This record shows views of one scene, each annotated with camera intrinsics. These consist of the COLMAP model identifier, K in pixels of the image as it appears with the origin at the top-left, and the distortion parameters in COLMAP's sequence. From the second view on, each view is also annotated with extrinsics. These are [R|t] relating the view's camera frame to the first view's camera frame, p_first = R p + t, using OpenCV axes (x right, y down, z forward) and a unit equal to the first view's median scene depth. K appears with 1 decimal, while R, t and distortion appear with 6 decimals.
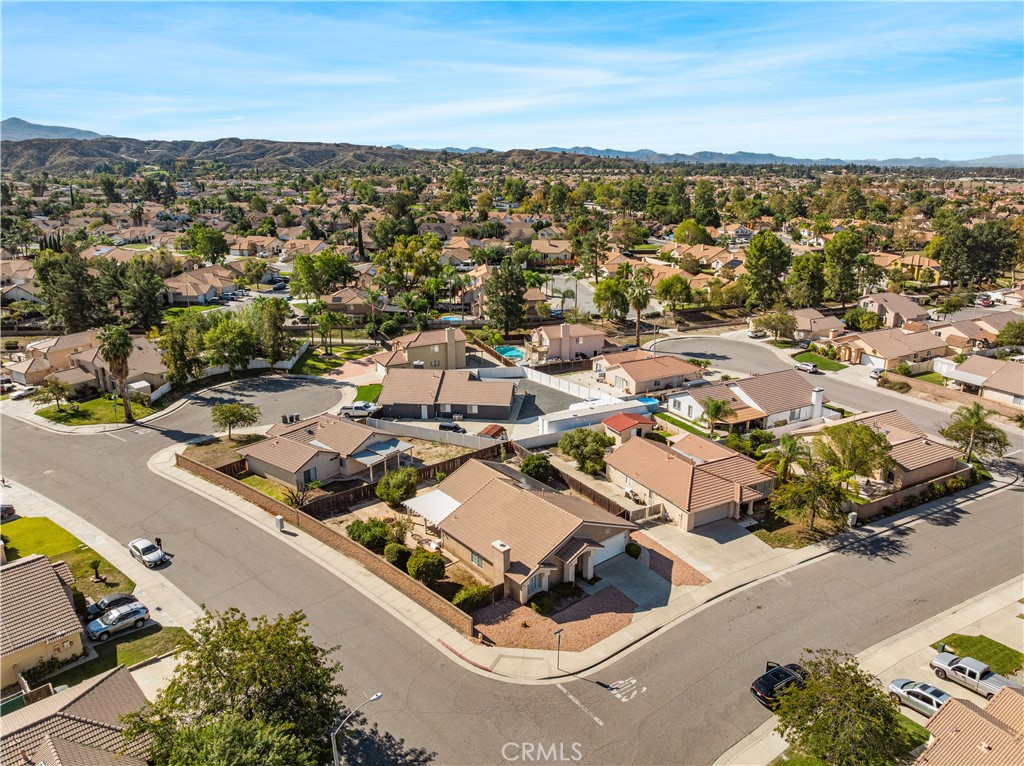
lens RADIAL K [[716.8, 0, 515.0], [0, 716.8, 381.0], [0, 0, 1]] dist [-0.044066, -0.000801]
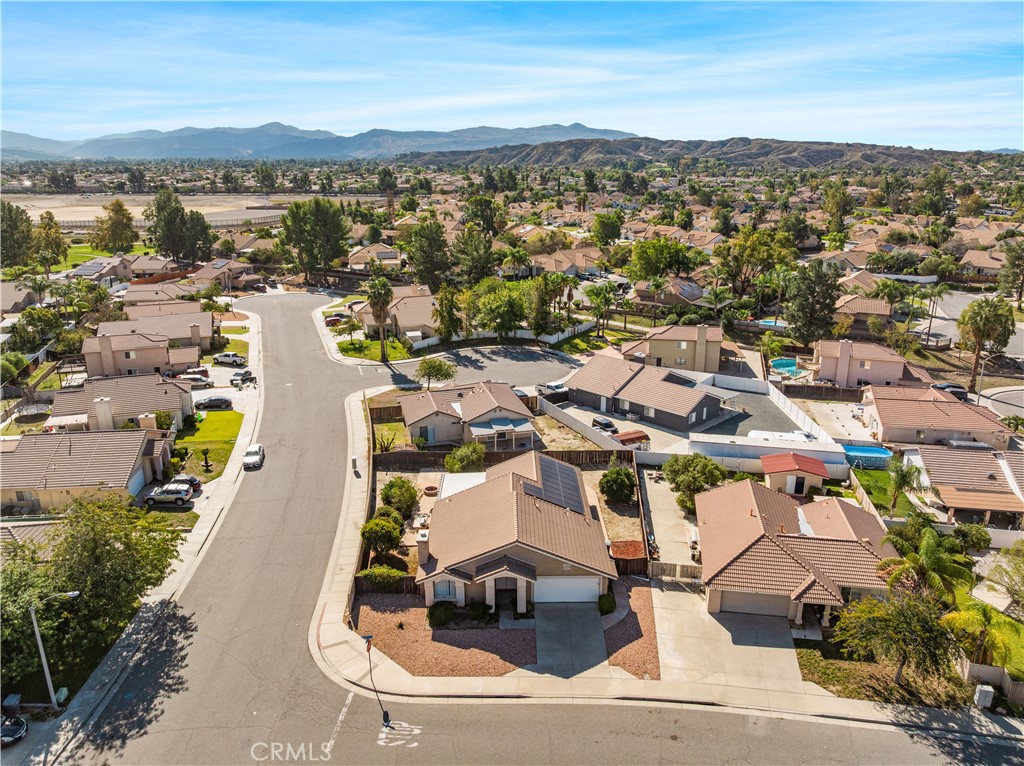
lens RADIAL K [[716.8, 0, 515.0], [0, 716.8, 381.0], [0, 0, 1]] dist [-0.044066, -0.000801]
pose [[0.779684, 0.180339, -0.599642, 0.296942], [-0.181299, 0.981627, 0.059485, -0.017988], [0.599353, 0.062335, 0.798054, 0.174686]]
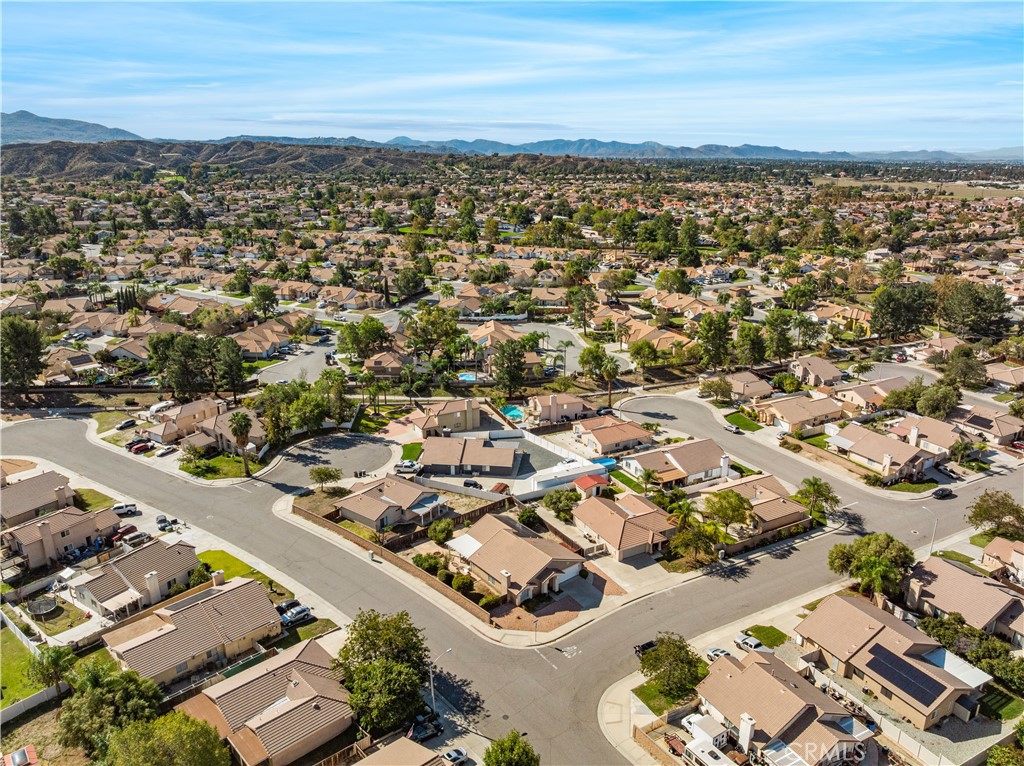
lens RADIAL K [[716.8, 0, 515.0], [0, 716.8, 381.0], [0, 0, 1]] dist [-0.044066, -0.000801]
pose [[0.999974, 0.003275, -0.006363, 0.007000], [-0.003196, 0.999918, 0.012366, -0.138914], [0.006403, -0.012345, 0.999903, -0.397053]]
